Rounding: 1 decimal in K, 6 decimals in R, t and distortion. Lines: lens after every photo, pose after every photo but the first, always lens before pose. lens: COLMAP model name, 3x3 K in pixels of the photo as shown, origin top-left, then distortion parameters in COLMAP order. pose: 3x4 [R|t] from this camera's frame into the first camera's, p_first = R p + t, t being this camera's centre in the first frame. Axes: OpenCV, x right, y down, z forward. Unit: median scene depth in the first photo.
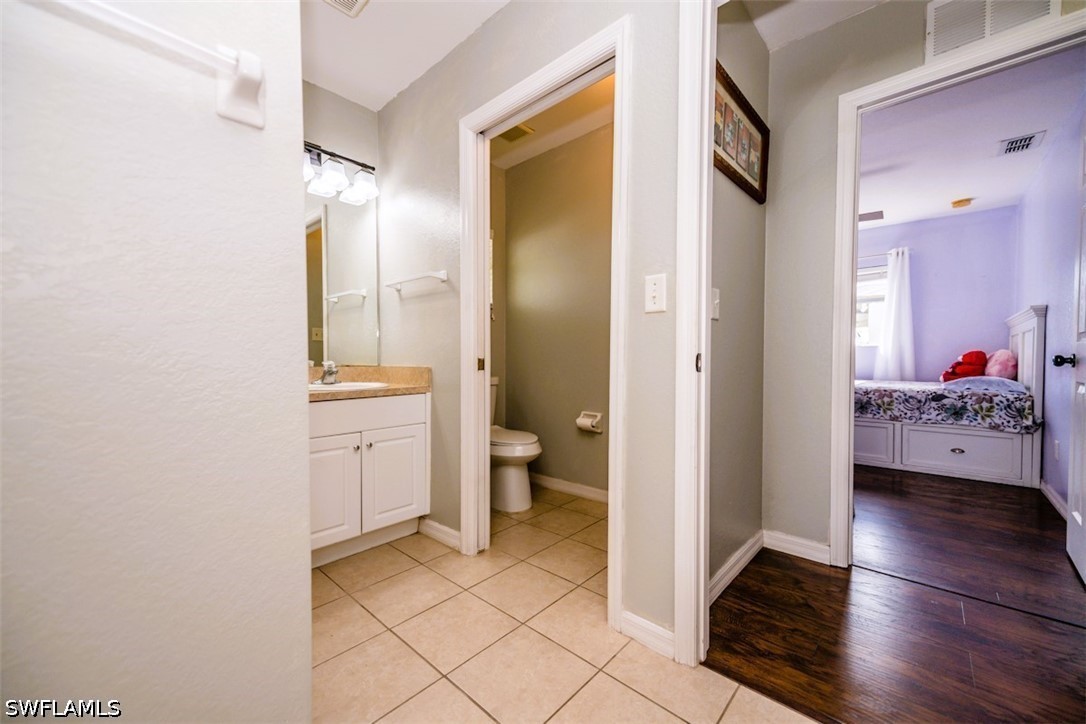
lens RADIAL K [[422.6, 0, 543.6], [0, 422.6, 367.1], [0, 0, 1]] dist [0.022940, -0.004600]
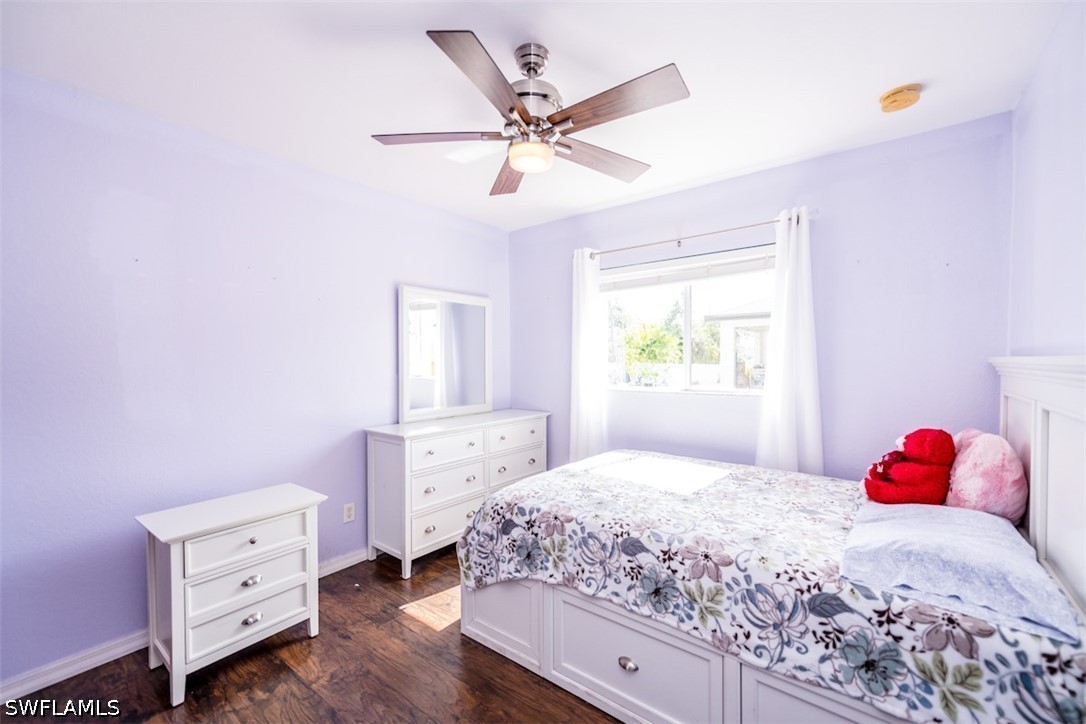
lens RADIAL K [[454.7, 0, 543.6], [0, 454.7, 367.7], [0, 0, 1]] dist [0.022814, -0.004194]
pose [[0.997357, 0.001652, 0.072632, 0.661851], [-0.001151, 0.999975, -0.006946, -0.113761], [-0.072641, 0.006844, 0.997335, 0.643113]]
